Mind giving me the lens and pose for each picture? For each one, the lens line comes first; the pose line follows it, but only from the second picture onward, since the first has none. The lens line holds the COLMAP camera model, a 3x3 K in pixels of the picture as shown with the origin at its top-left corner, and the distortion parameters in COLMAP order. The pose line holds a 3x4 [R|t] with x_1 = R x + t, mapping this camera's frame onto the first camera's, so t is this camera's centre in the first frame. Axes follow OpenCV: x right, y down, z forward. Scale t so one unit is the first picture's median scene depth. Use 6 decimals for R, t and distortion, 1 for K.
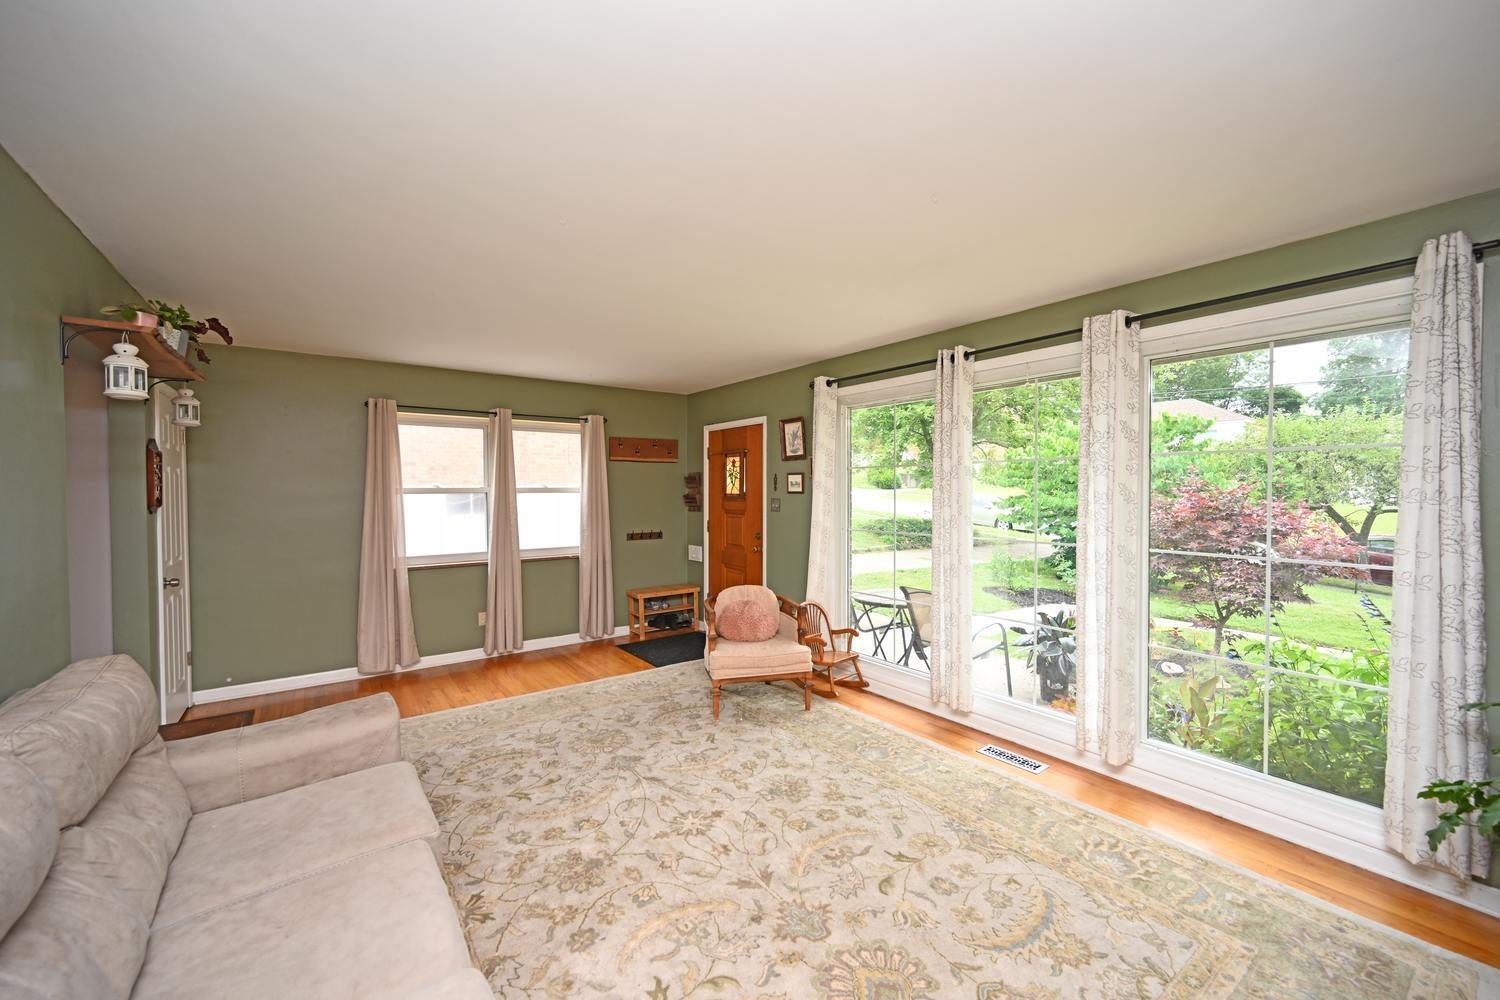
lens RADIAL K [[587.5, 0, 756.6], [0, 587.5, 498.8], [0, 0, 1]] dist [-0.001587, -0.000084]
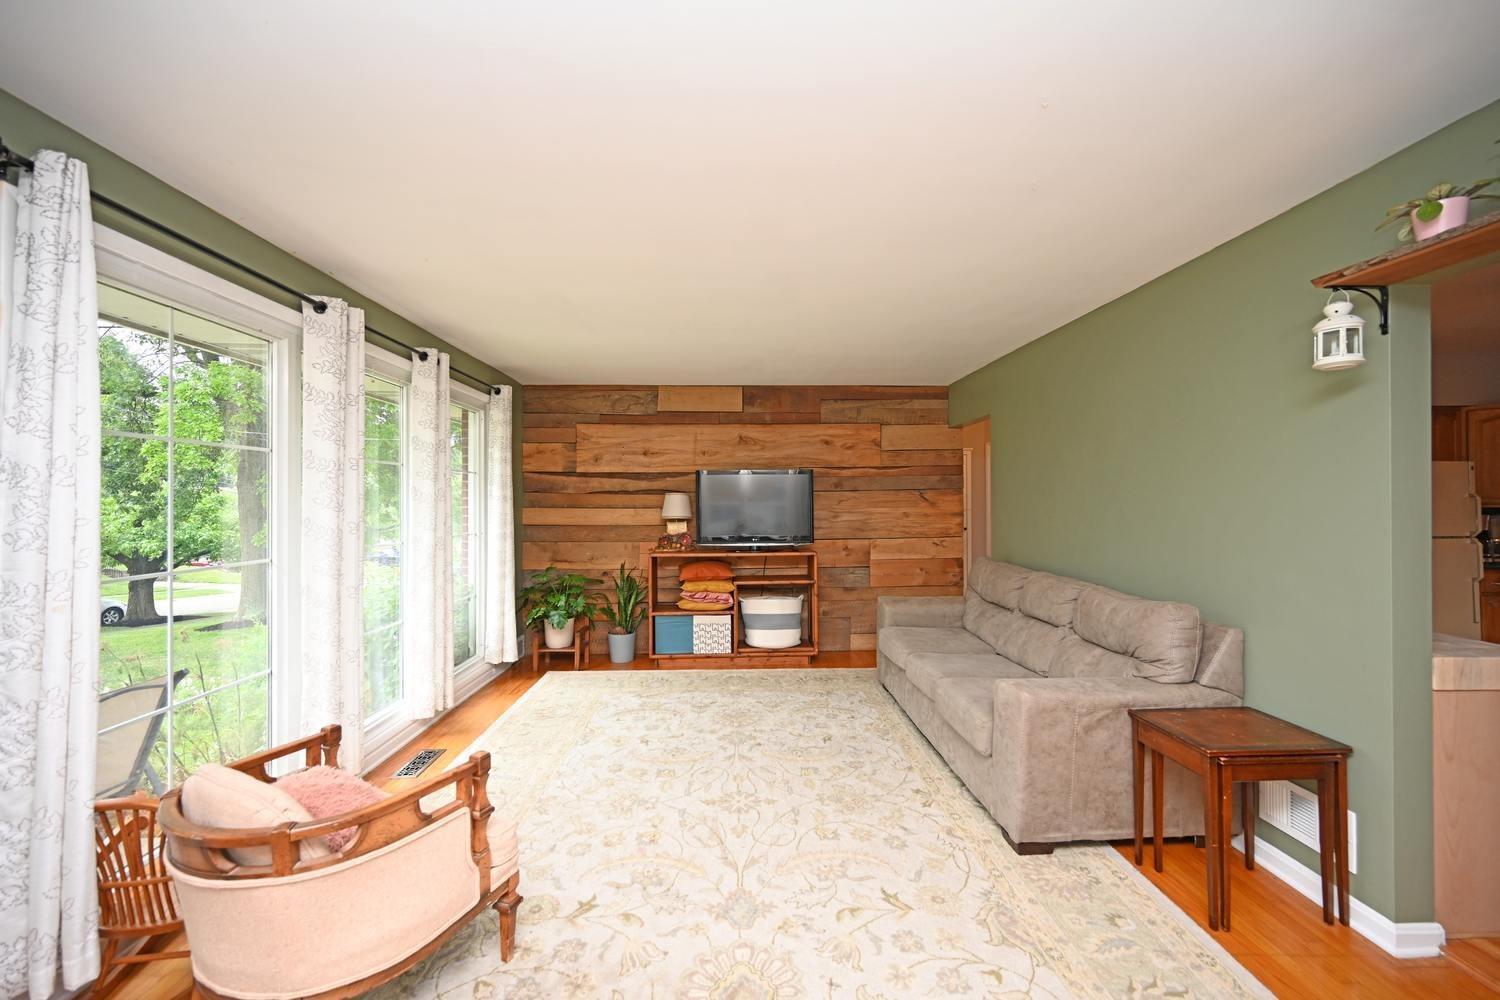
lens RADIAL K [[587.5, 0, 756.6], [0, 587.5, 498.8], [0, 0, 1]] dist [-0.001587, -0.000084]
pose [[-0.823562, 0.010513, 0.567129, -0.388267], [0.018914, 0.999781, 0.008934, -0.000688], [-0.566911, 0.018084, -0.823581, 0.964396]]
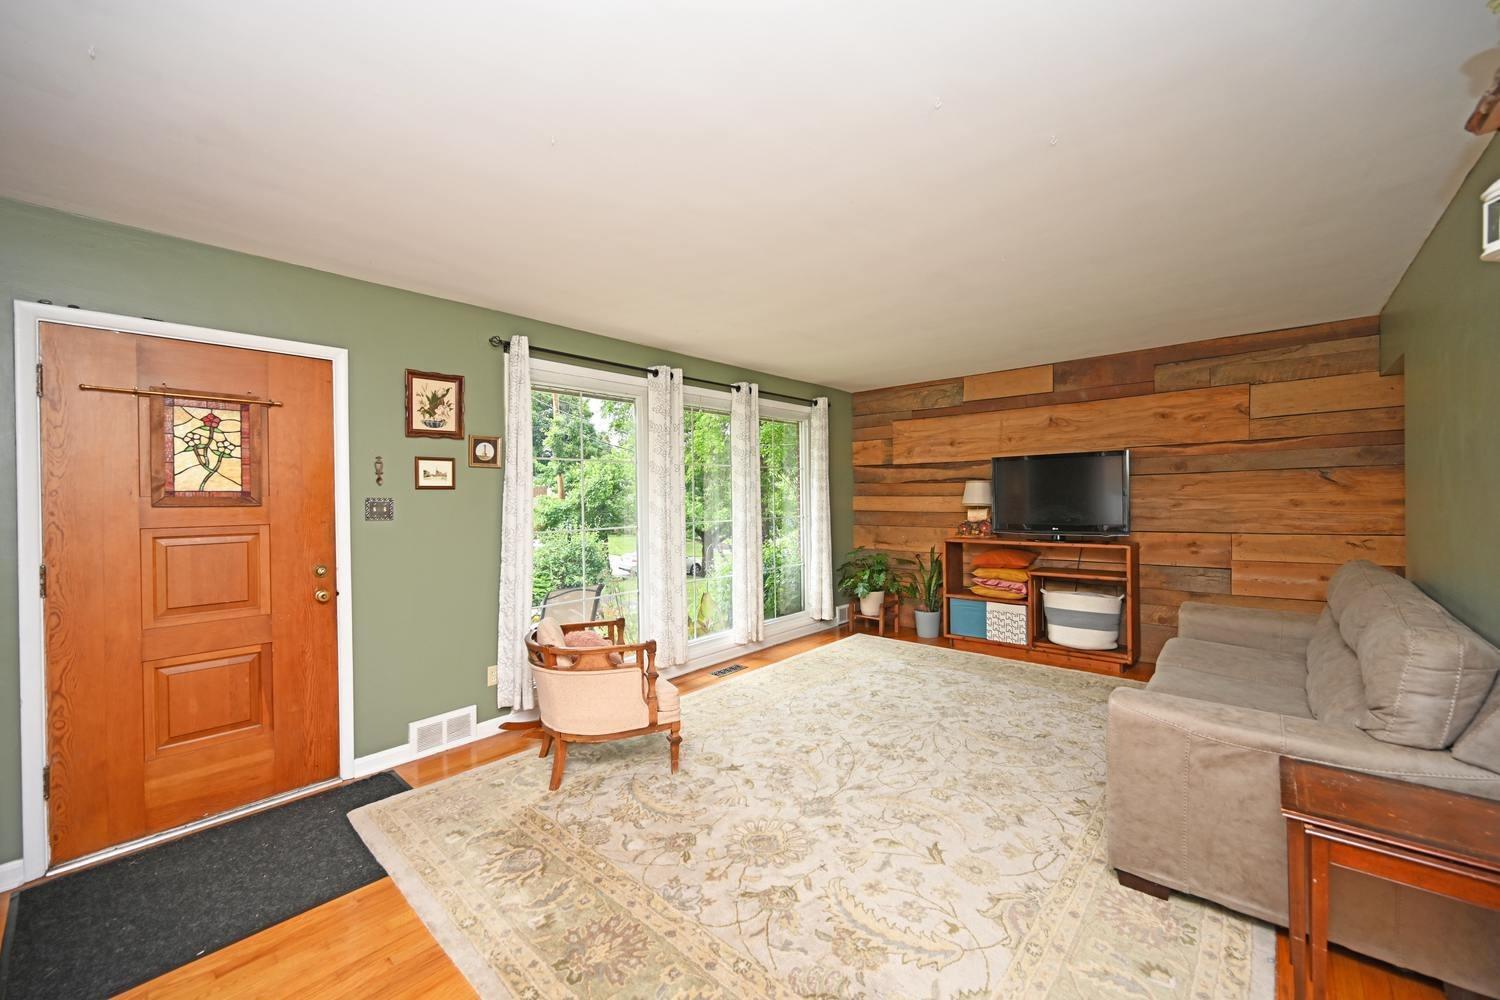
lens RADIAL K [[587.5, 0, 756.6], [0, 587.5, 498.8], [0, 0, 1]] dist [-0.001587, -0.000084]
pose [[-0.207831, 0.002917, 0.978160, -0.643371], [0.033883, 0.999417, 0.004219, 0.010775], [-0.977578, 0.034019, -0.207808, 0.790757]]
